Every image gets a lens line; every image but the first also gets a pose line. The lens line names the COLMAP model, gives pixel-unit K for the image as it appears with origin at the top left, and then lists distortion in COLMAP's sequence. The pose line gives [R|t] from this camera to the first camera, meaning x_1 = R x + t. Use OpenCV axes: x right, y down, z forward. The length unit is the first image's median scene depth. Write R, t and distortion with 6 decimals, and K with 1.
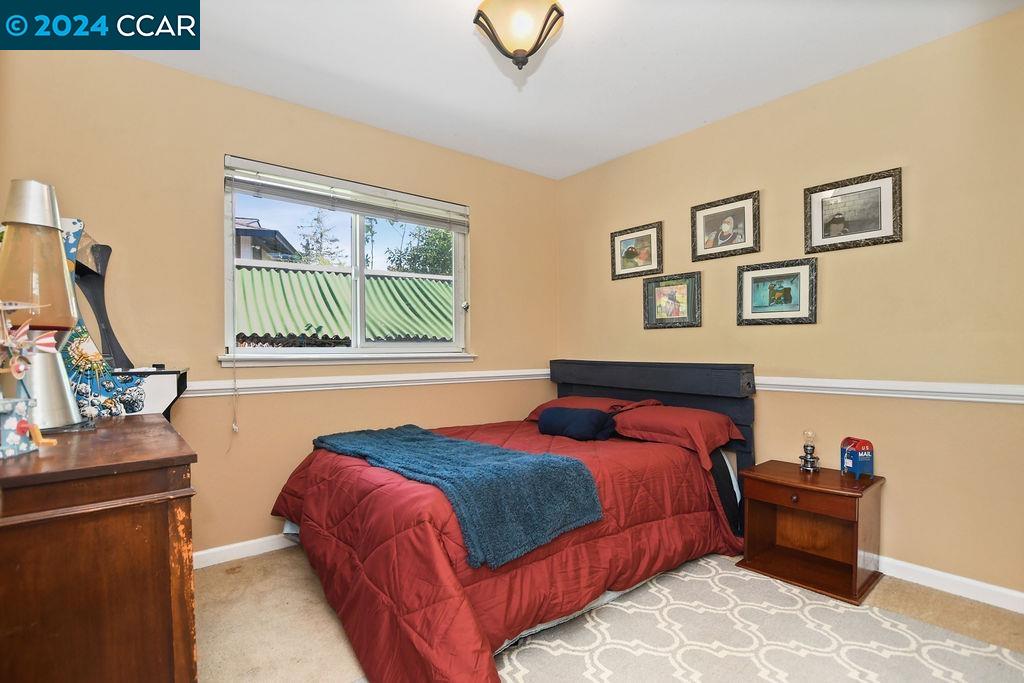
lens RADIAL K [[483.9, 0, 510.9], [0, 483.9, 345.0], [0, 0, 1]] dist [-0.011363, 0.001290]
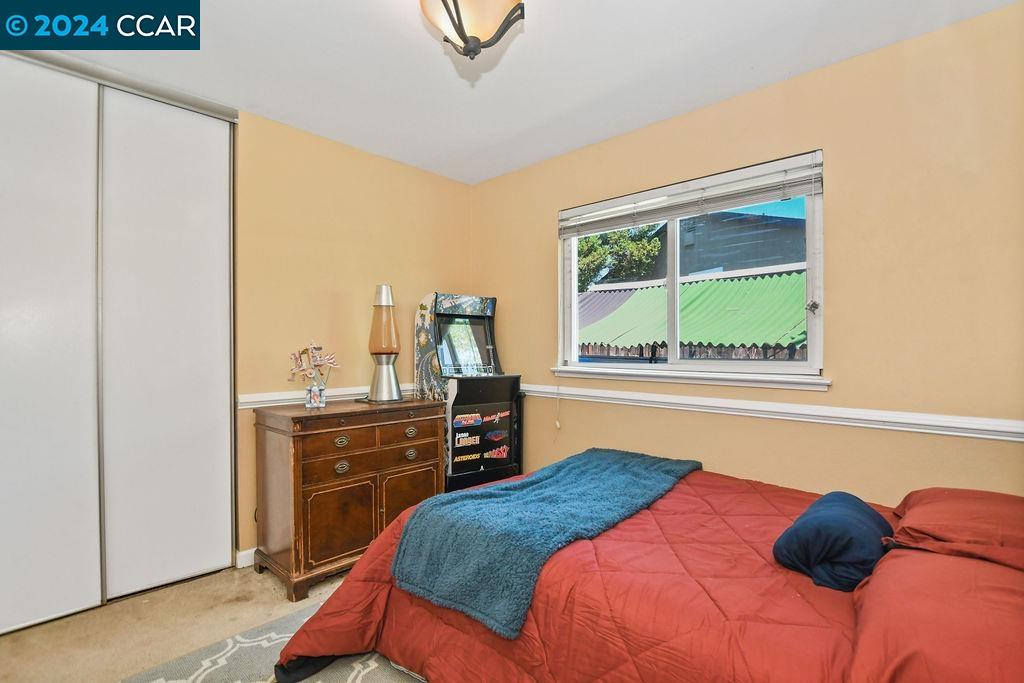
lens RADIAL K [[483.9, 0, 512.0], [0, 483.9, 345.1], [0, 0, 1]] dist [-0.011363, 0.001290]
pose [[0.131897, 0.001543, -0.991262, 0.624604], [0.001085, 0.999998, 0.001701, -0.037695], [0.991263, -0.001299, 0.131895, 0.655495]]
